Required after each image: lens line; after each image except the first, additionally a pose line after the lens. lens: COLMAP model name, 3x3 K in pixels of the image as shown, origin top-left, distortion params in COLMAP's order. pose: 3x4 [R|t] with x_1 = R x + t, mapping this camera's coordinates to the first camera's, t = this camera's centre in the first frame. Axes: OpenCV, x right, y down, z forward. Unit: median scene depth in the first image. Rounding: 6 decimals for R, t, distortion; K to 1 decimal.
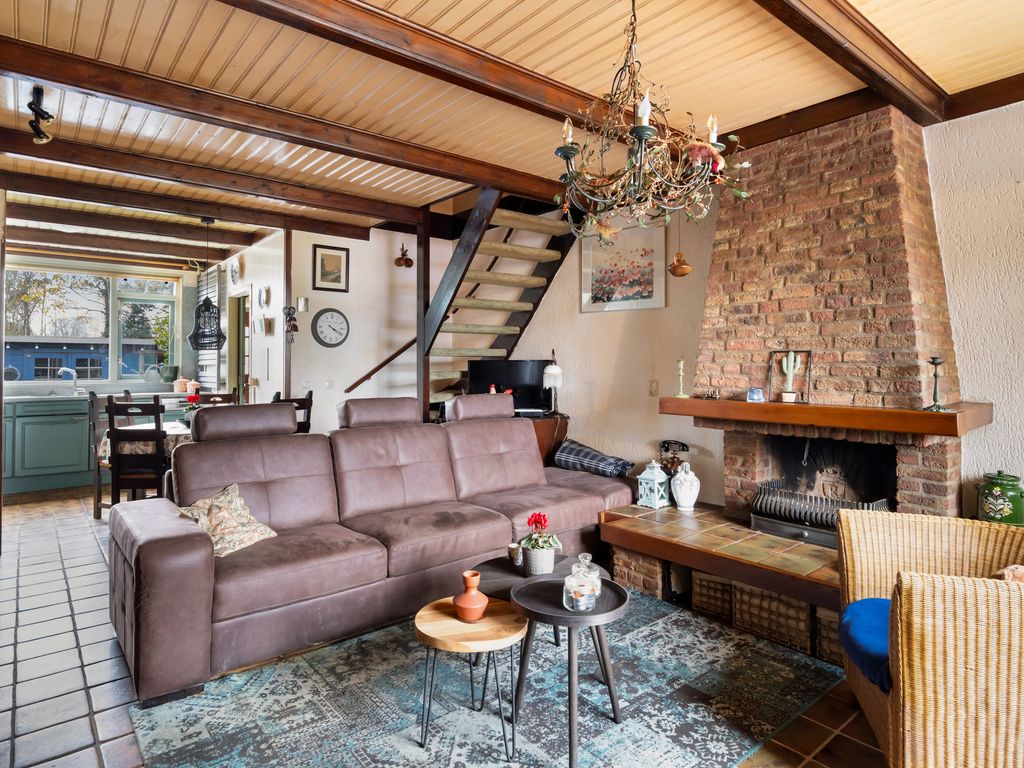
lens RADIAL K [[595.1, 0, 512.2], [0, 595.1, 356.0], [0, 0, 1]] dist [-0.001077, 0.000376]
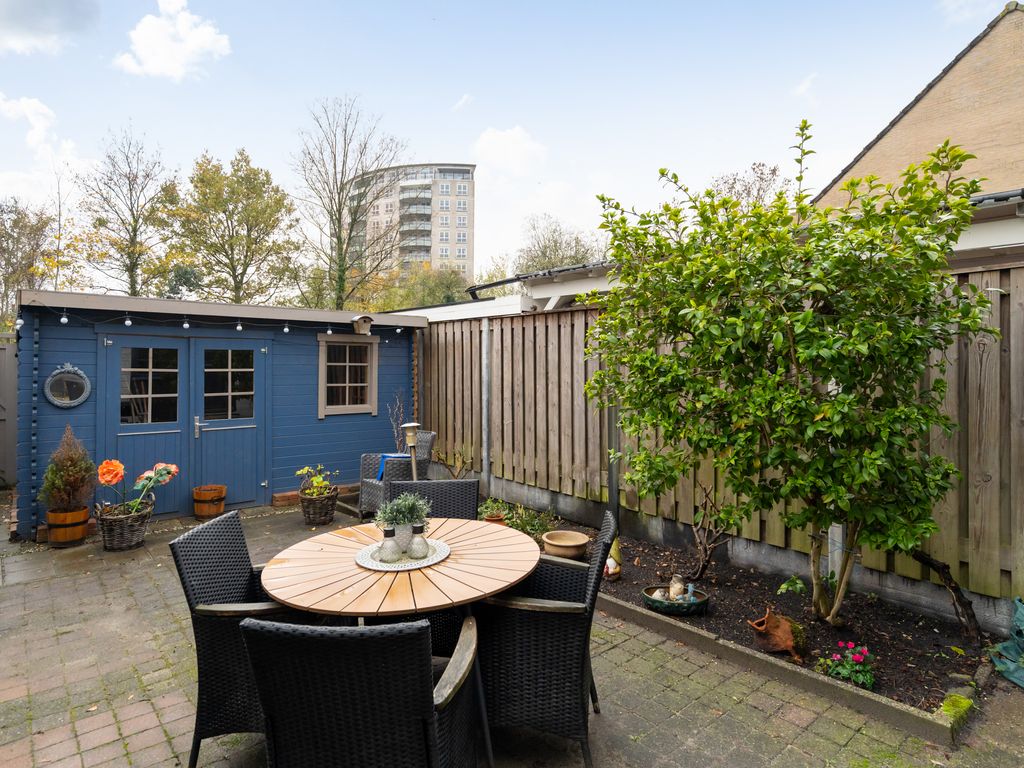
lens RADIAL K [[595.1, 0, 512.2], [0, 595.1, 356.0], [0, 0, 1]] dist [-0.001077, 0.000376]
pose [[0.999825, 0.010834, 0.015264, -2.132307], [-0.010923, 0.999924, 0.005775, 0.016017], [-0.015200, -0.005941, 0.999867, 2.287168]]
